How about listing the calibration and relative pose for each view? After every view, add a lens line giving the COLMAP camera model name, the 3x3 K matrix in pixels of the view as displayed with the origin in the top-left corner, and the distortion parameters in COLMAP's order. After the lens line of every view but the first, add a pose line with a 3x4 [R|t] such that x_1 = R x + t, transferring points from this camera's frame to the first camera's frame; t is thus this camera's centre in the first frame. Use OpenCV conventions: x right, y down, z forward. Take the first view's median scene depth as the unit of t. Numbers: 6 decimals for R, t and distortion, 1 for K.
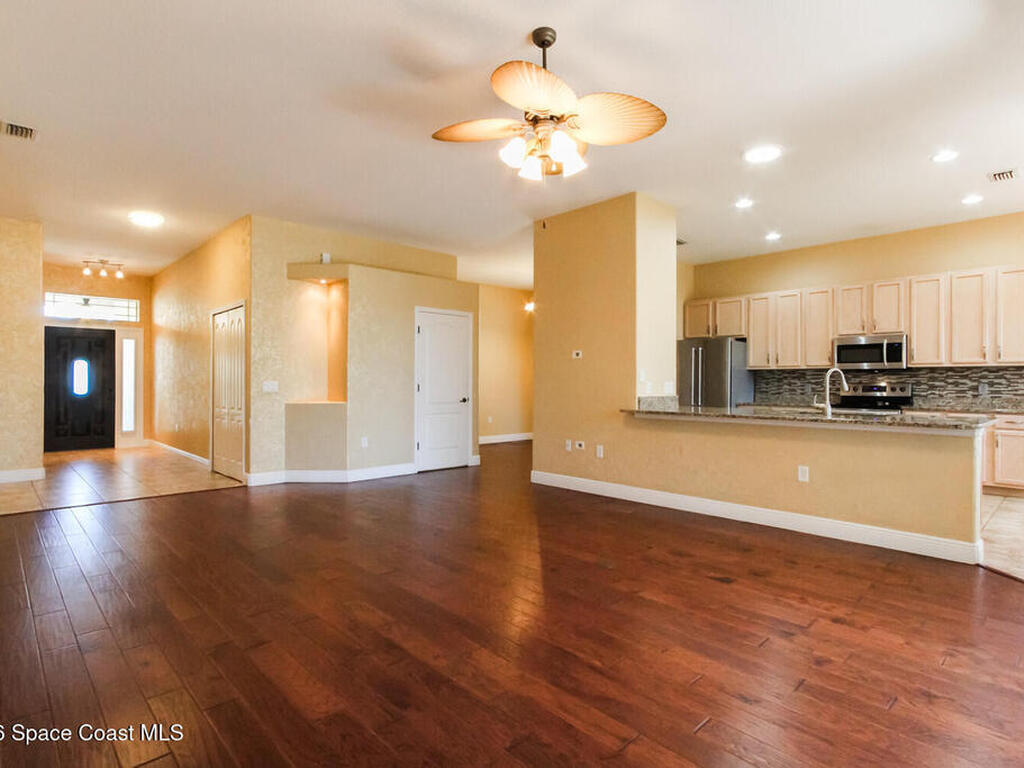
lens RADIAL K [[541.9, 0, 531.4], [0, 541.9, 382.8], [0, 0, 1]] dist [0.003794, 0.000406]
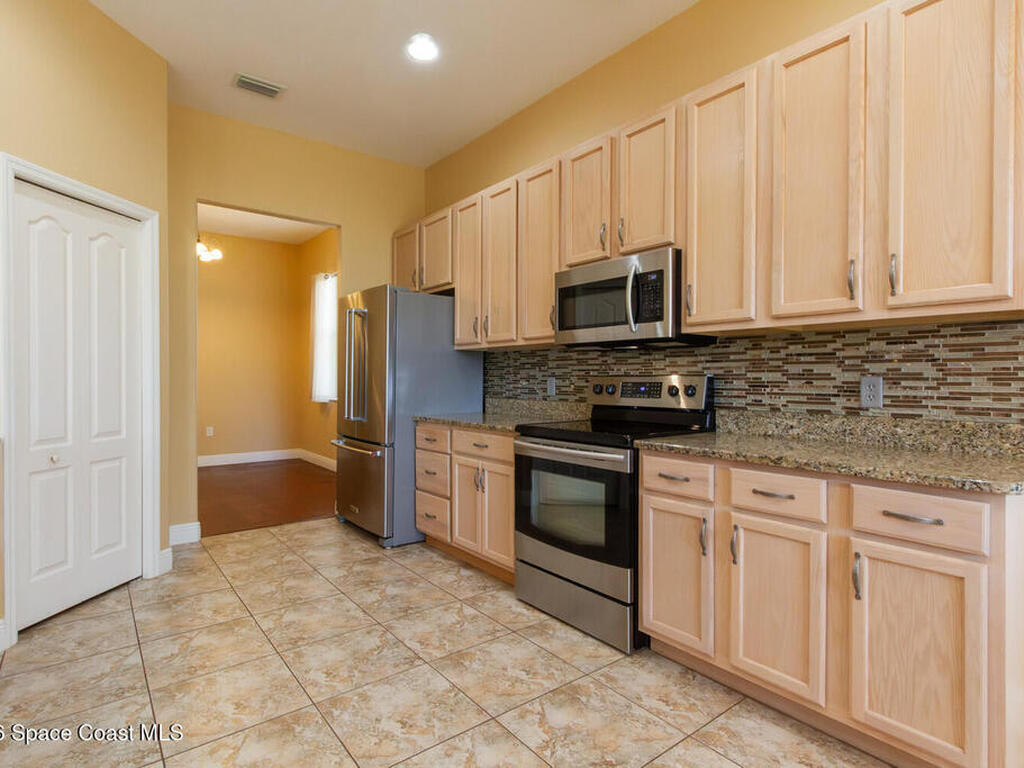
lens RADIAL K [[541.1, 0, 510.1], [0, 541.1, 381.8], [0, 0, 1]] dist [-0.000074, -0.000134]
pose [[0.992838, -0.001063, -0.119464, 0.619842], [0.002074, 0.999963, 0.008341, 0.001757], [0.119450, -0.008529, 0.992804, 0.608074]]
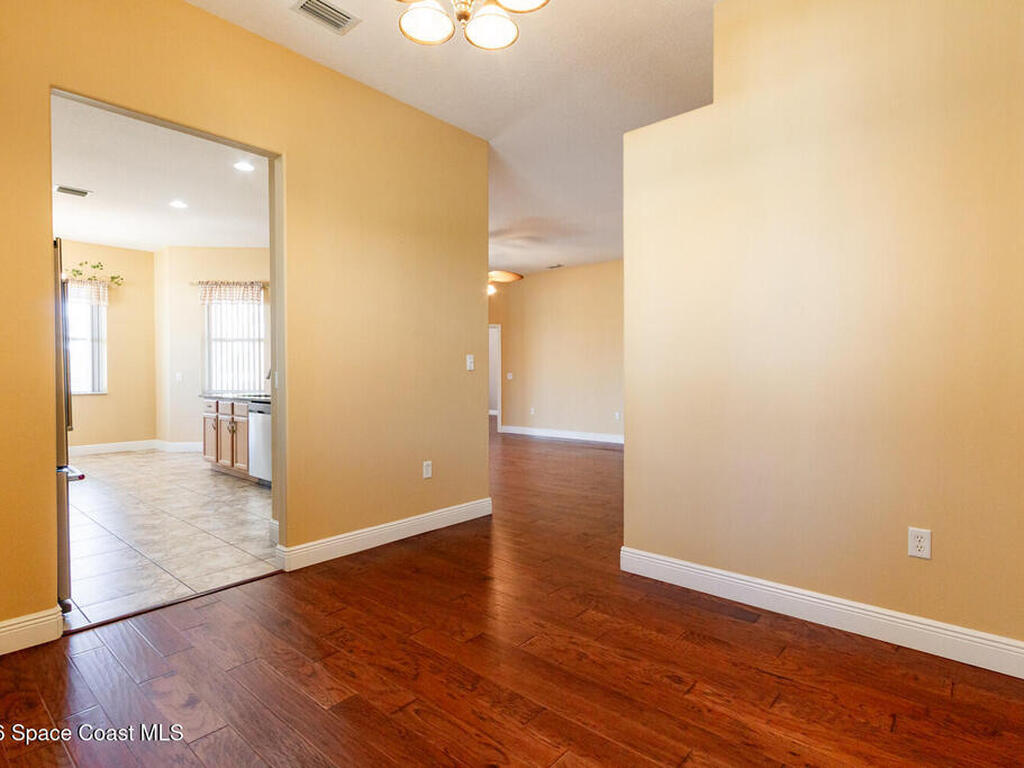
lens RADIAL K [[541.1, 0, 510.1], [0, 541.1, 381.8], [0, 0, 1]] dist [-0.000074, -0.000134]
pose [[-0.997274, -0.000726, -0.073780, 0.029304], [-0.001771, 0.999899, 0.014105, 0.002531], [0.073763, 0.014198, -0.997175, 1.672383]]
